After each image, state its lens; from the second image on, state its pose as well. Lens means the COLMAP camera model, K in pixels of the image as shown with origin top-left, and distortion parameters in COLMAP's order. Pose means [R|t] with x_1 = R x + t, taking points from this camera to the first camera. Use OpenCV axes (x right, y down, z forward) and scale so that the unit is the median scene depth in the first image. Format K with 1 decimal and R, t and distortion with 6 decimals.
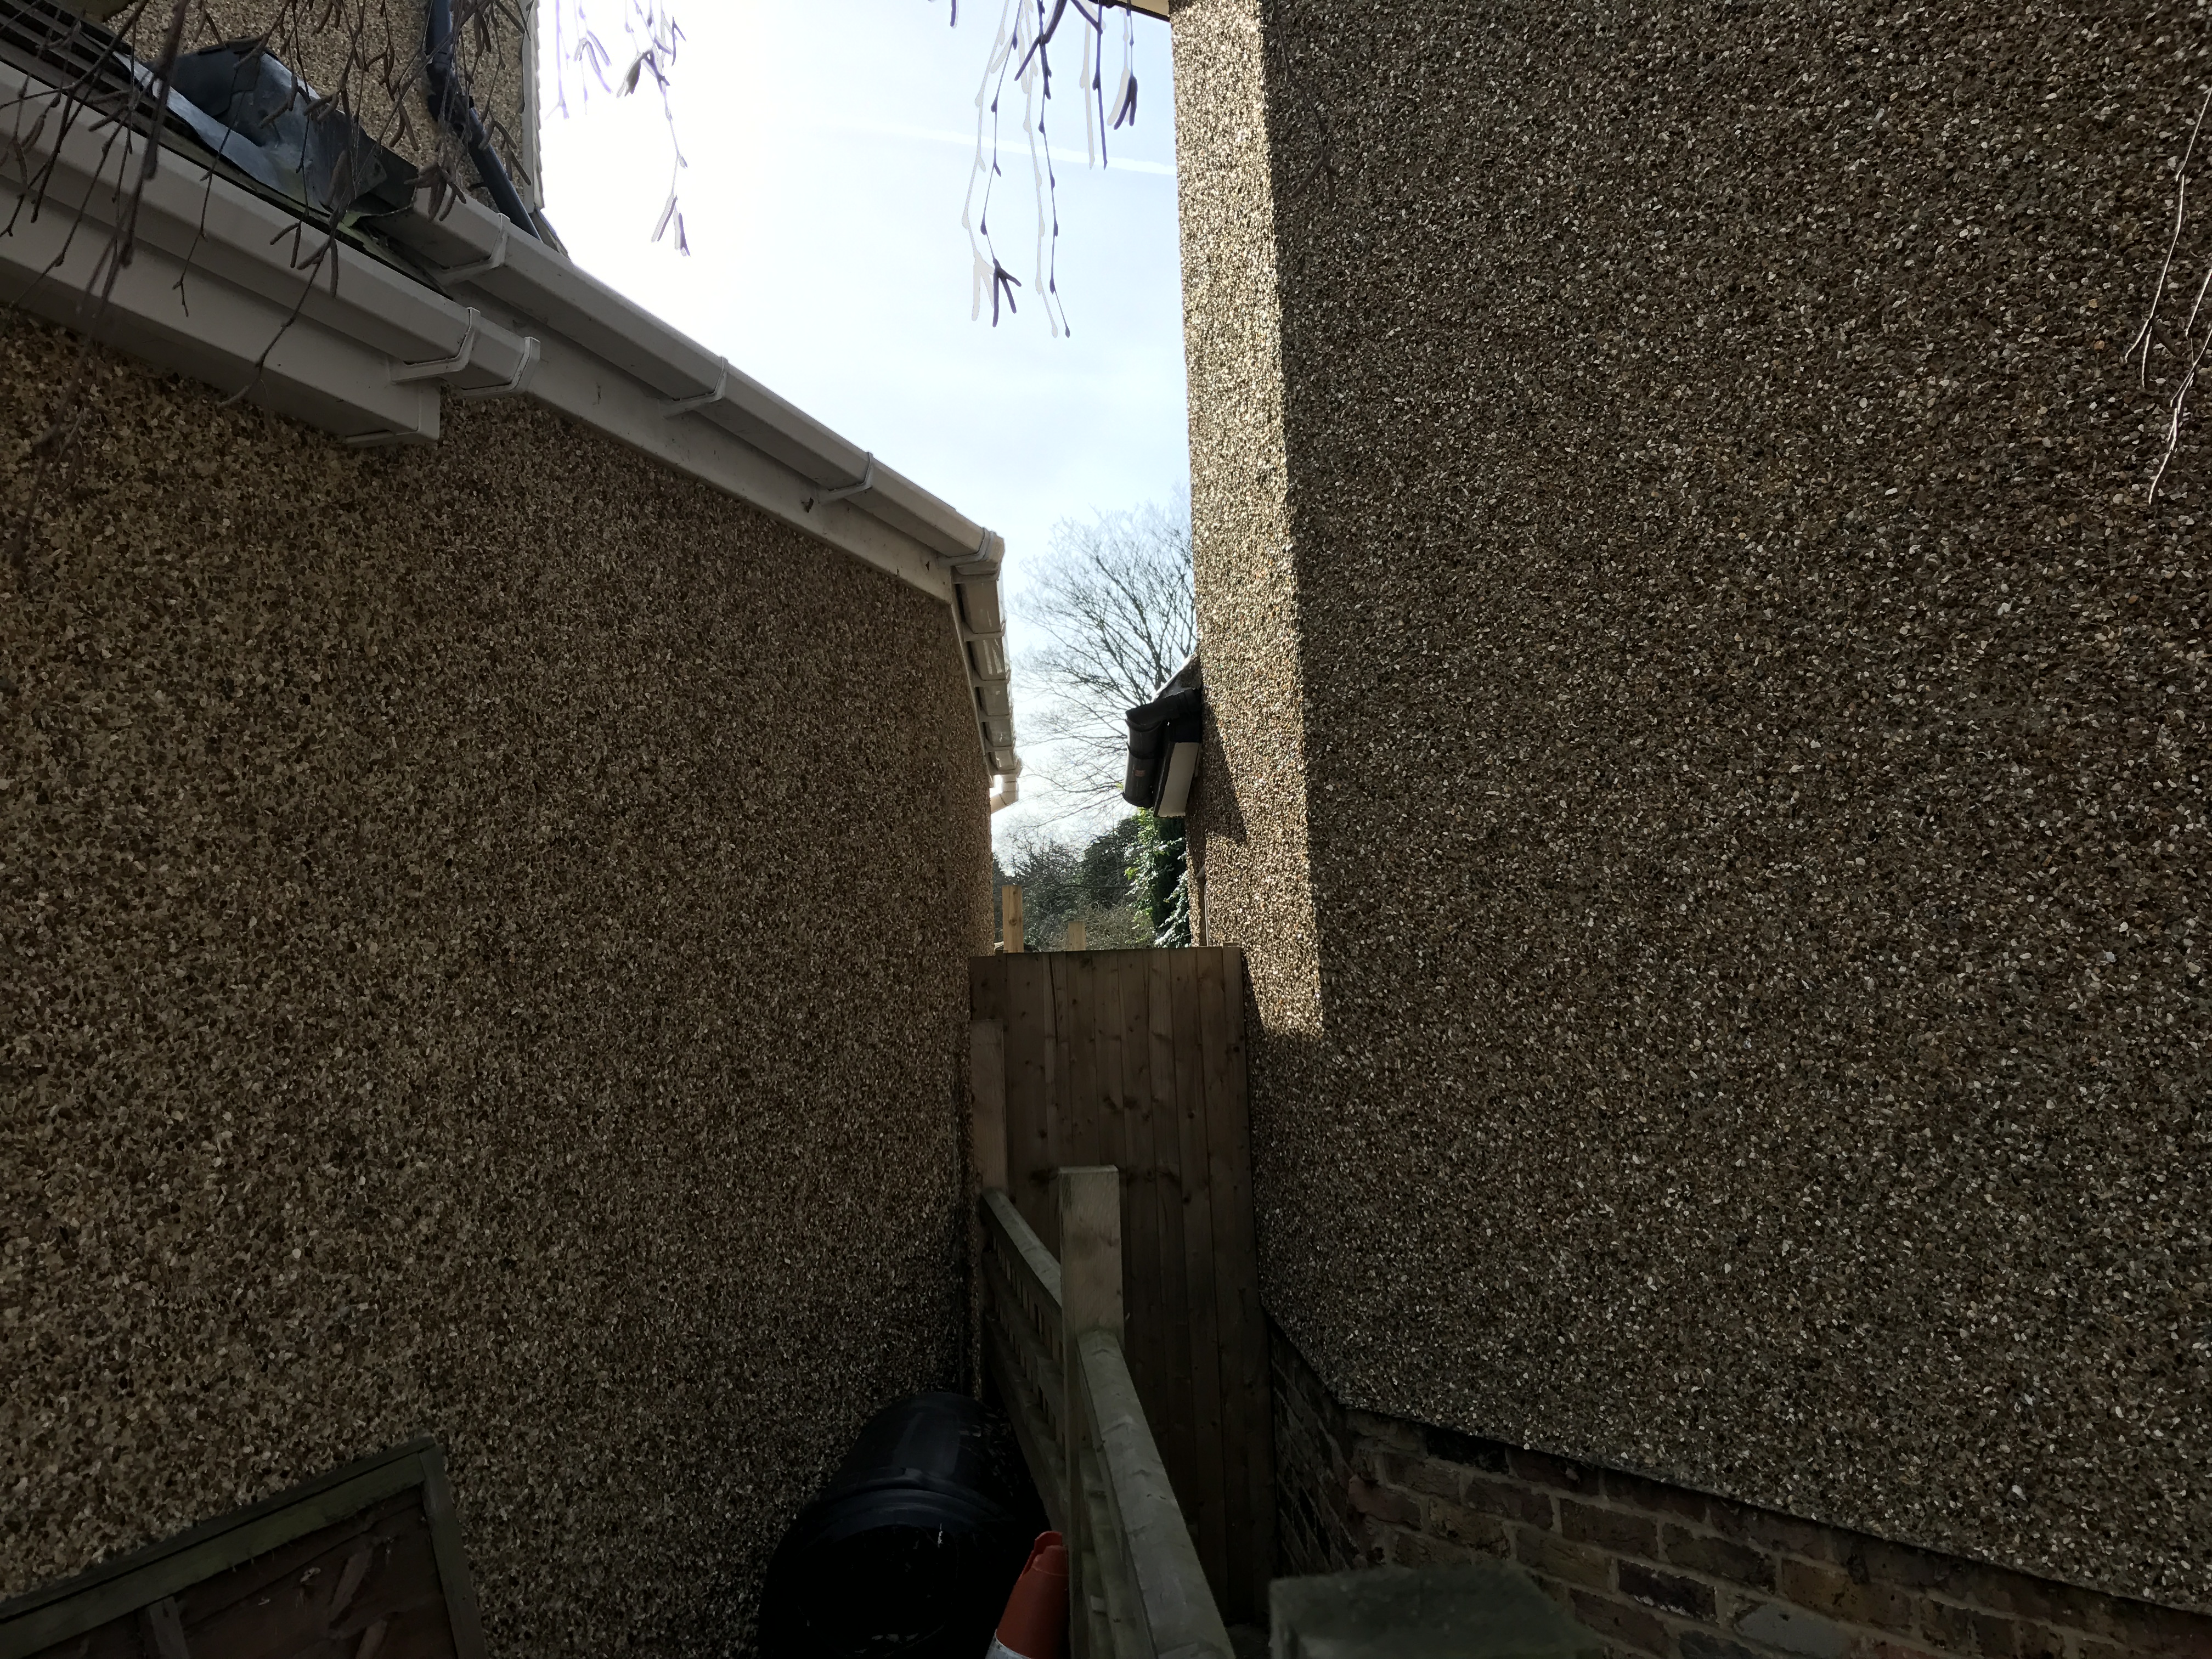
lens RADIAL K [[1764.6, 0, 1145.9], [0, 1764.6, 822.0], [0, 0, 1]] dist [0.054013, -0.155398]
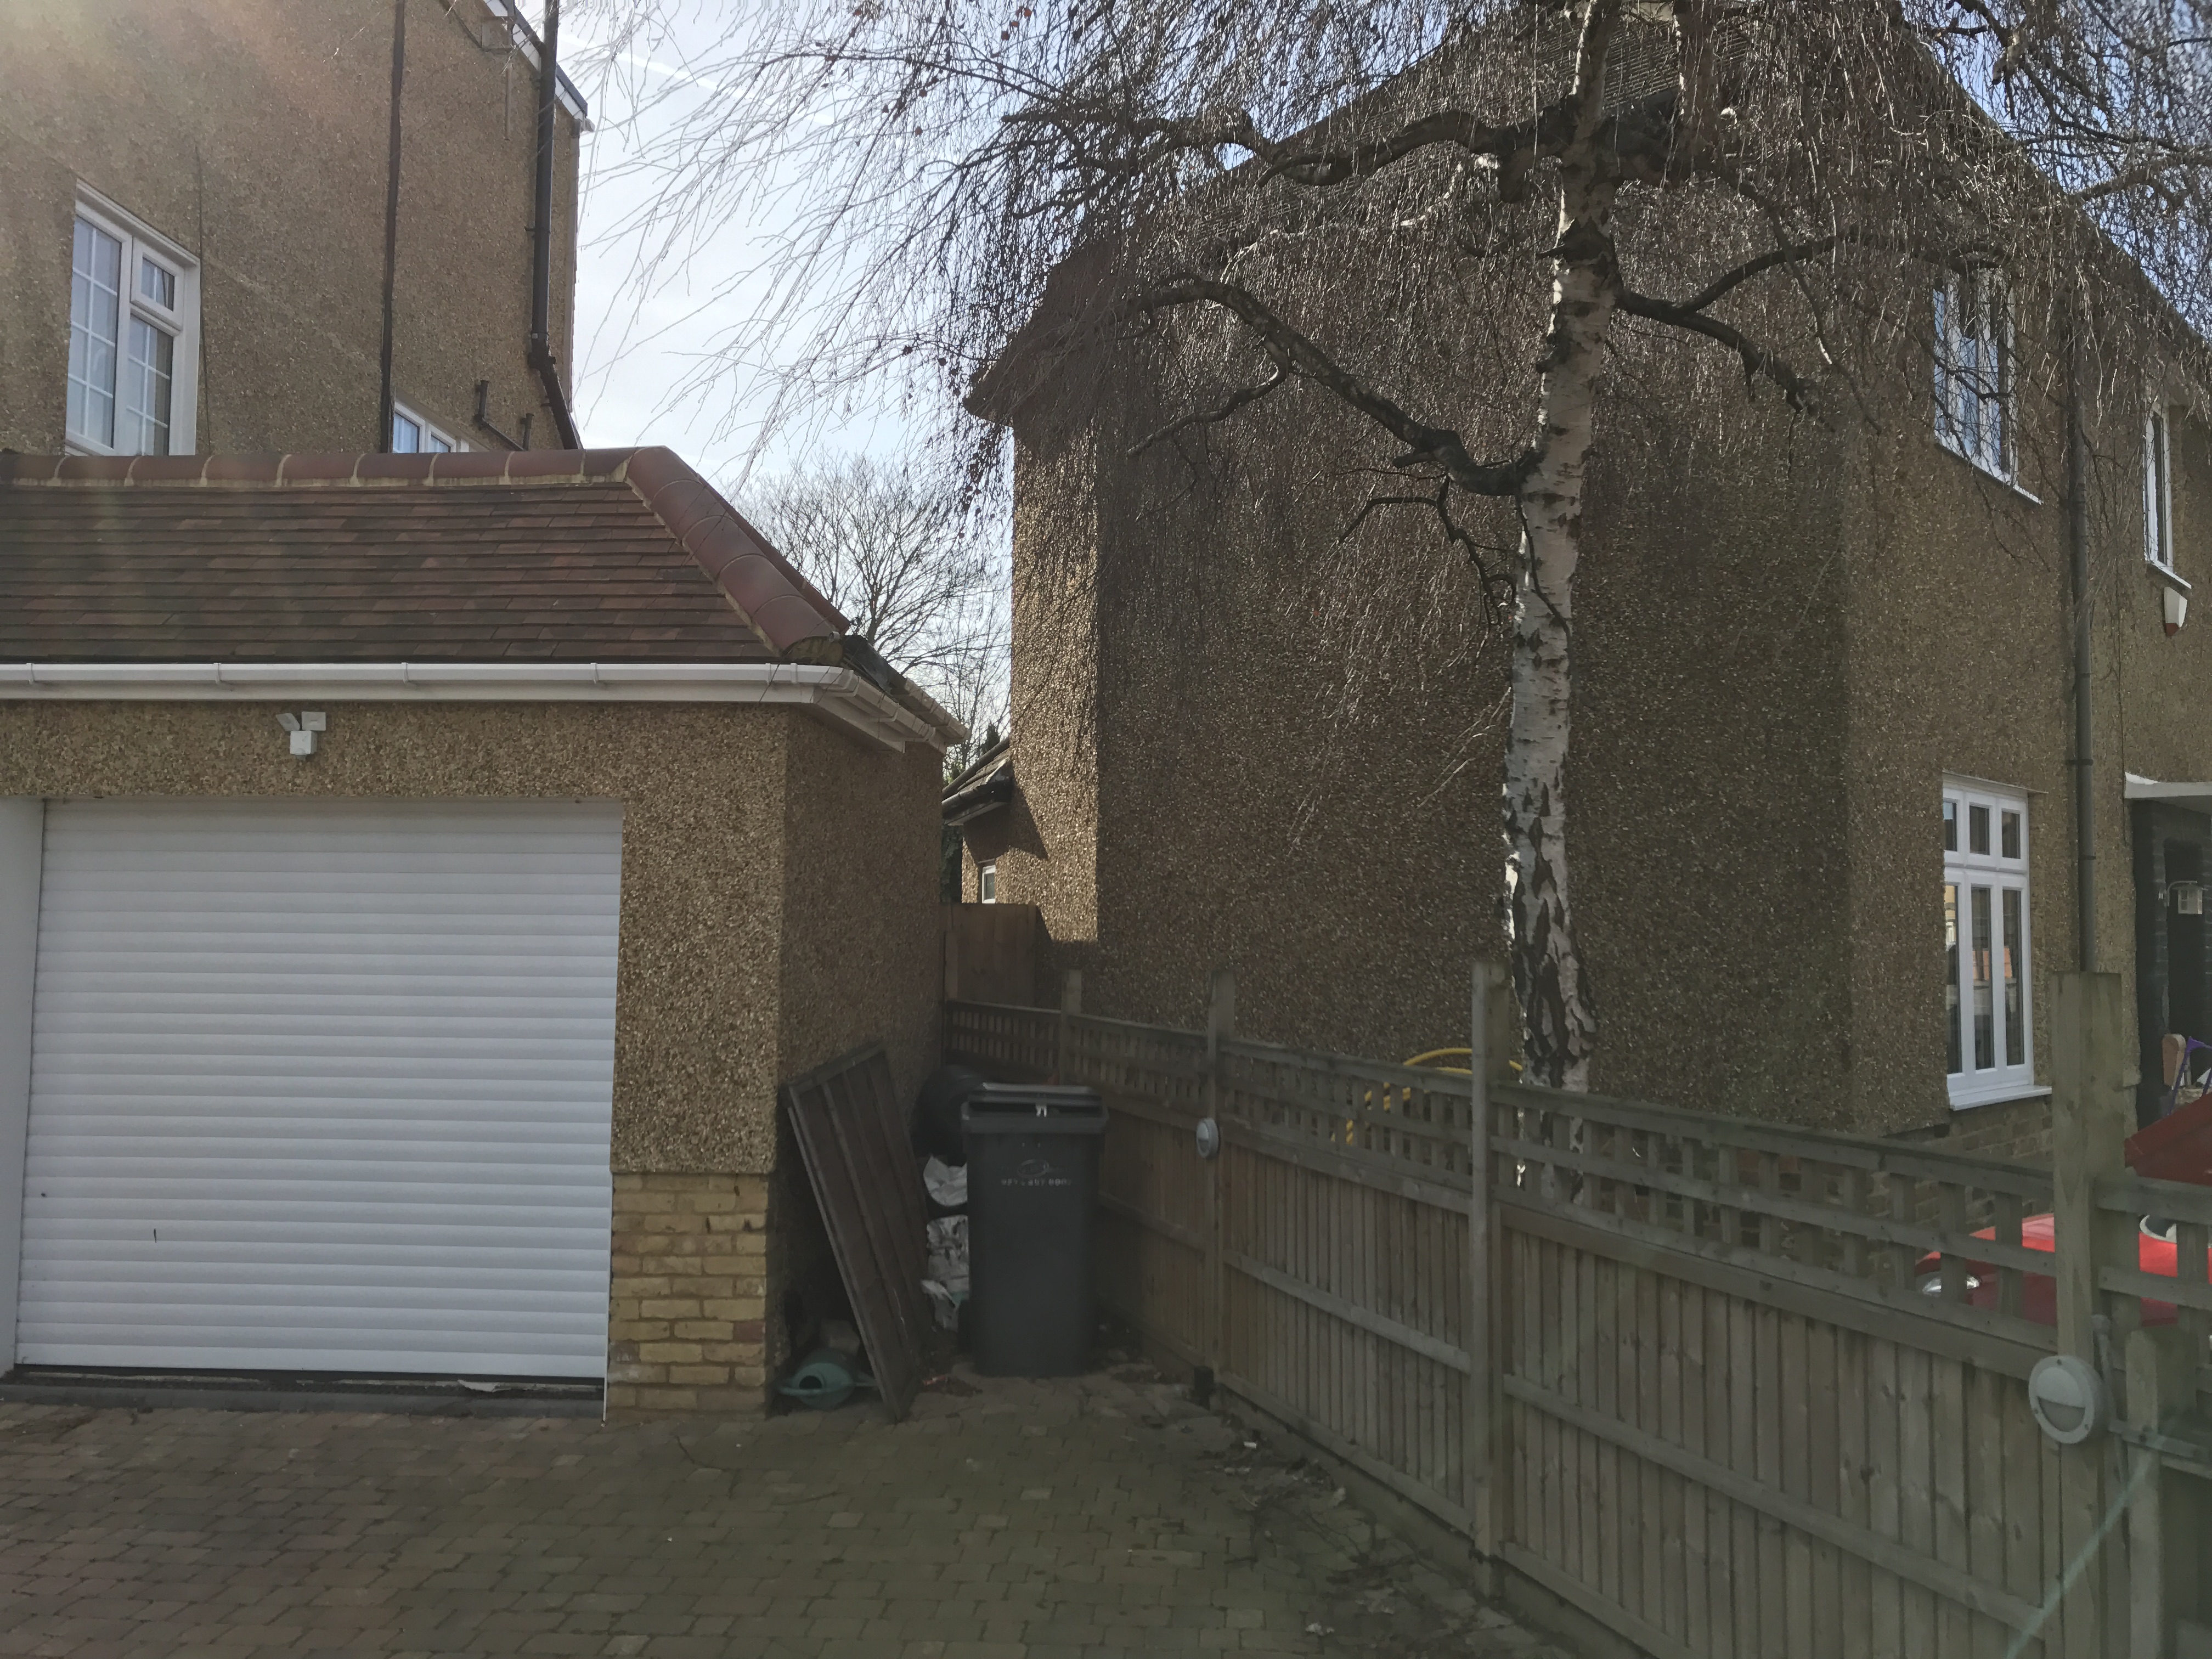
lens RADIAL K [[1745.0, 0, 1110.1], [0, 1745.0, 814.2], [0, 0, 1]] dist [0.023002, -0.002755]
pose [[0.969652, 0.068438, 0.234715, -0.644592], [-0.075360, 0.996943, 0.020638, -0.159104], [-0.232585, -0.037700, 0.971845, -1.956522]]
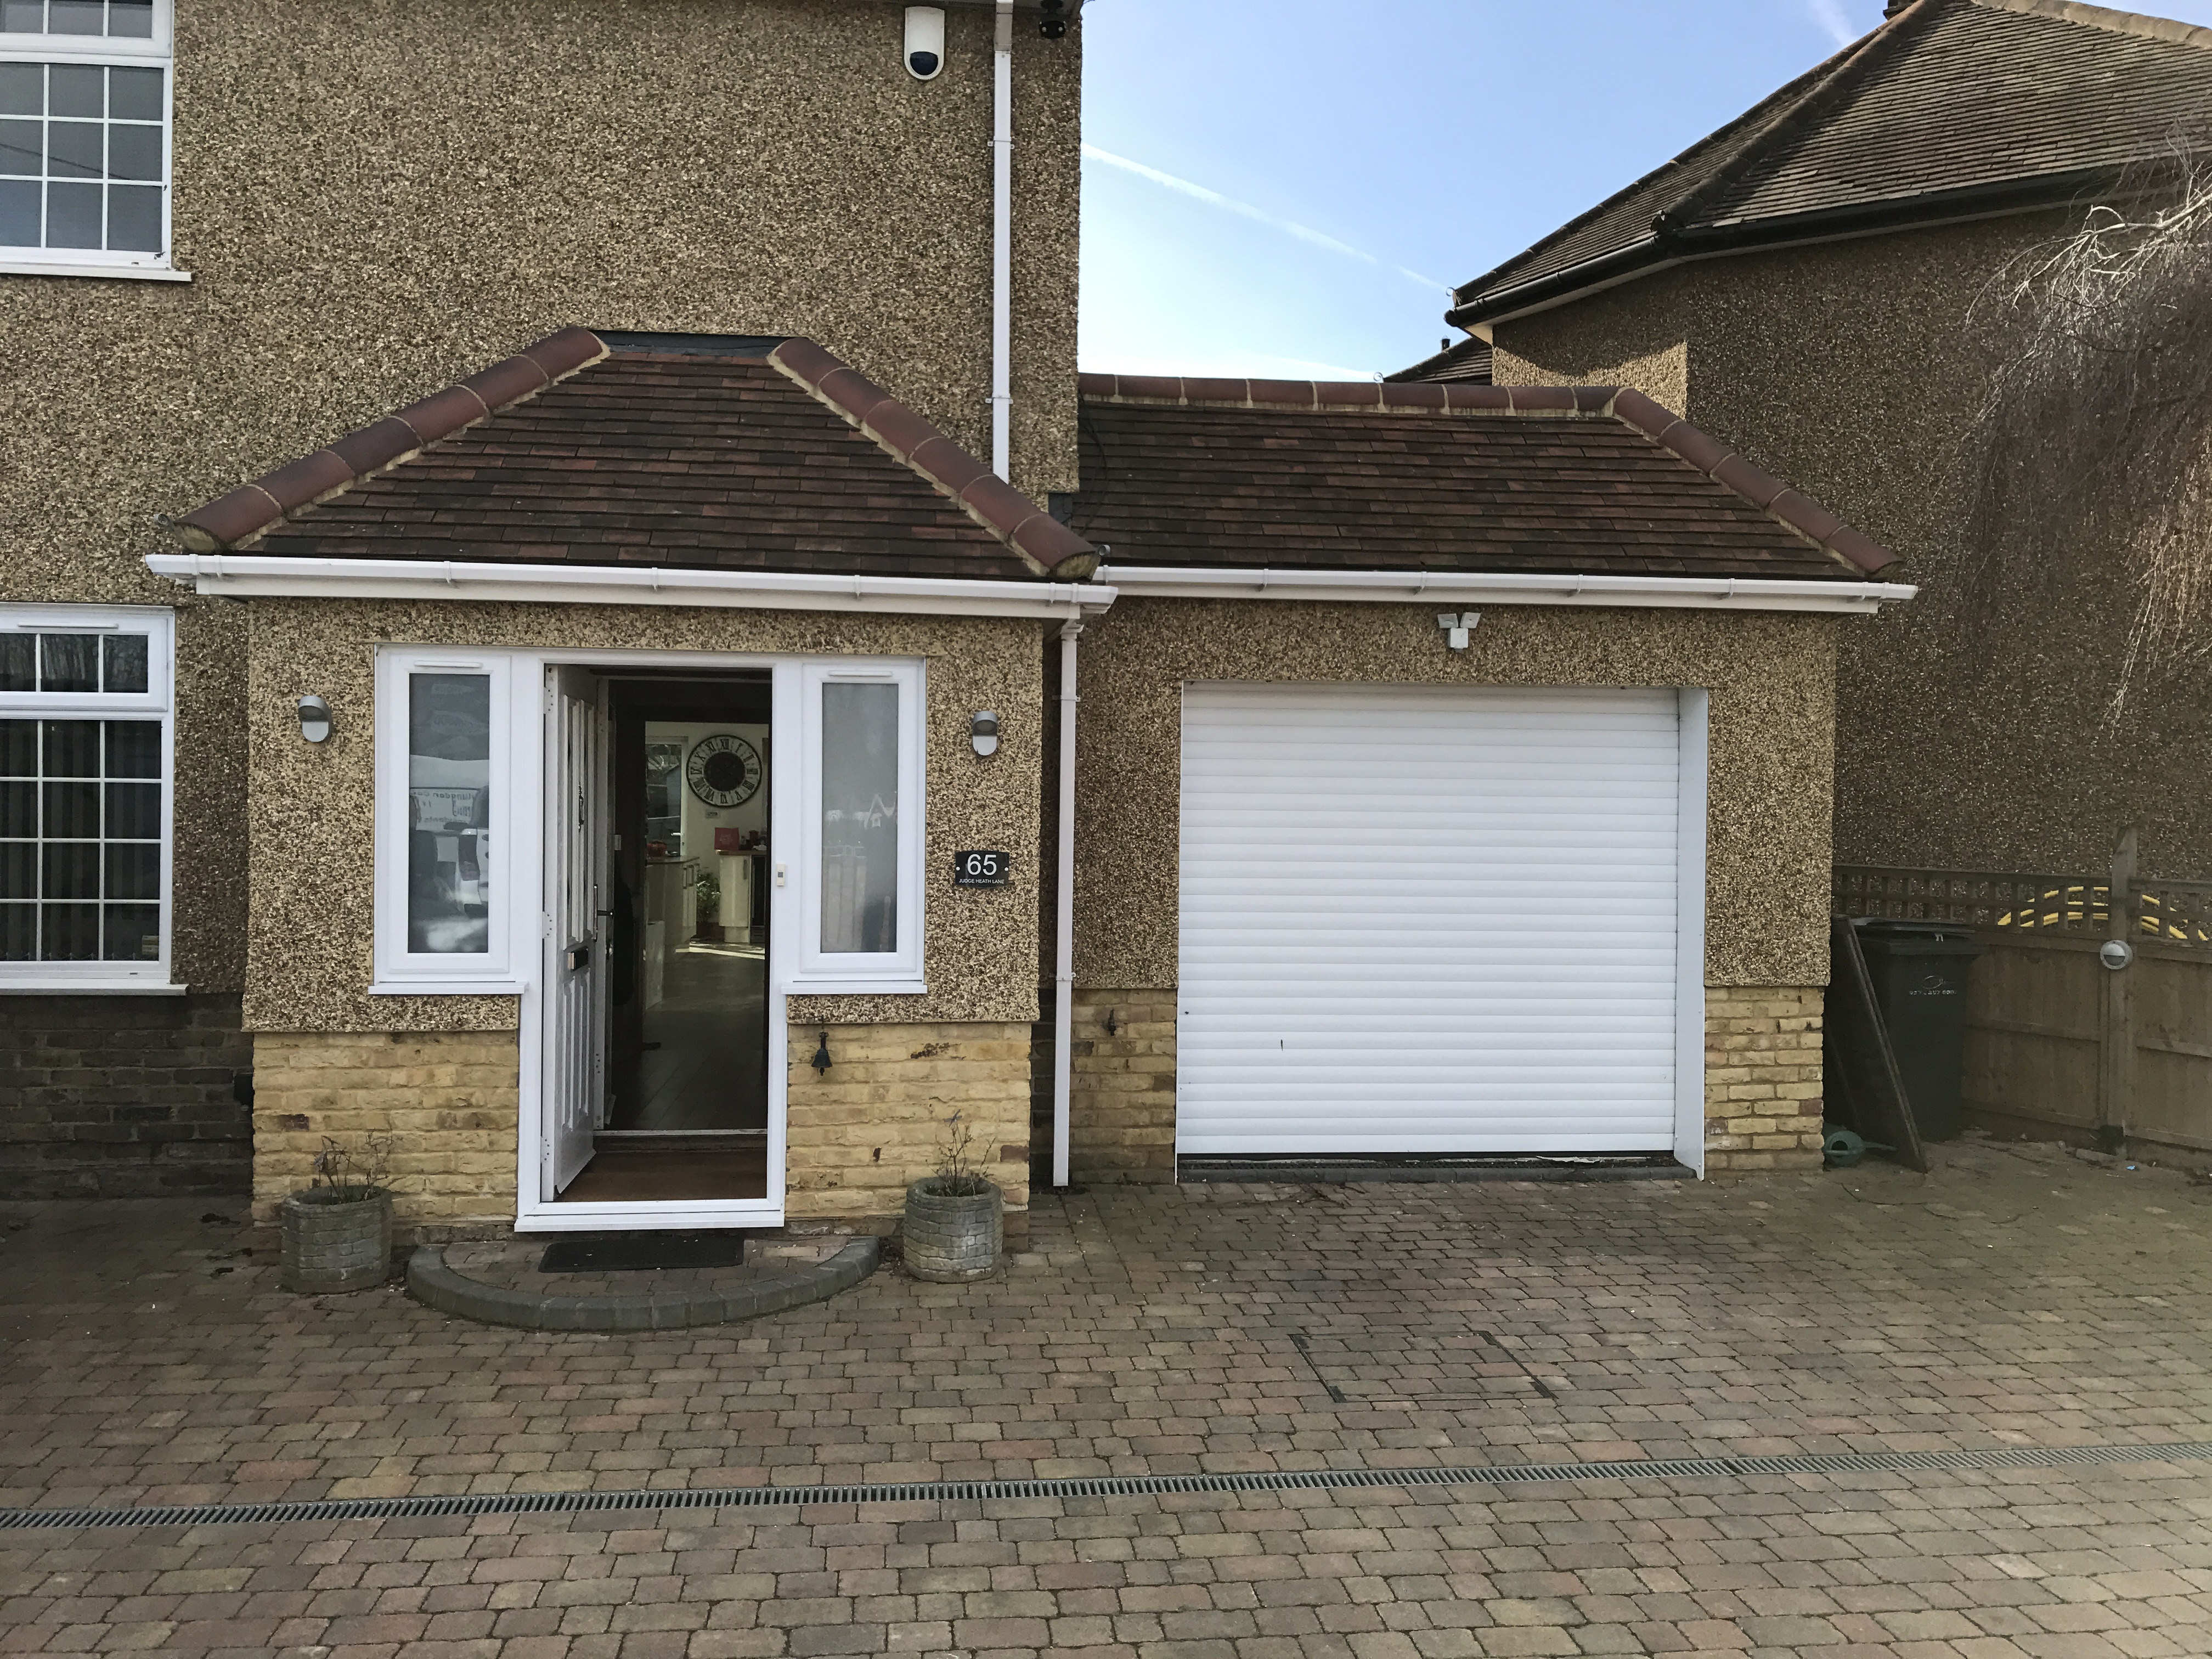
lens RADIAL K [[1745.0, 0, 1110.1], [0, 1745.0, 814.2], [0, 0, 1]] dist [0.023002, -0.002755]
pose [[0.912807, 0.047208, 0.405653, -2.655953], [-0.090574, 0.991961, 0.088373, -0.048701], [-0.398220, -0.117409, 0.909745, -1.798489]]
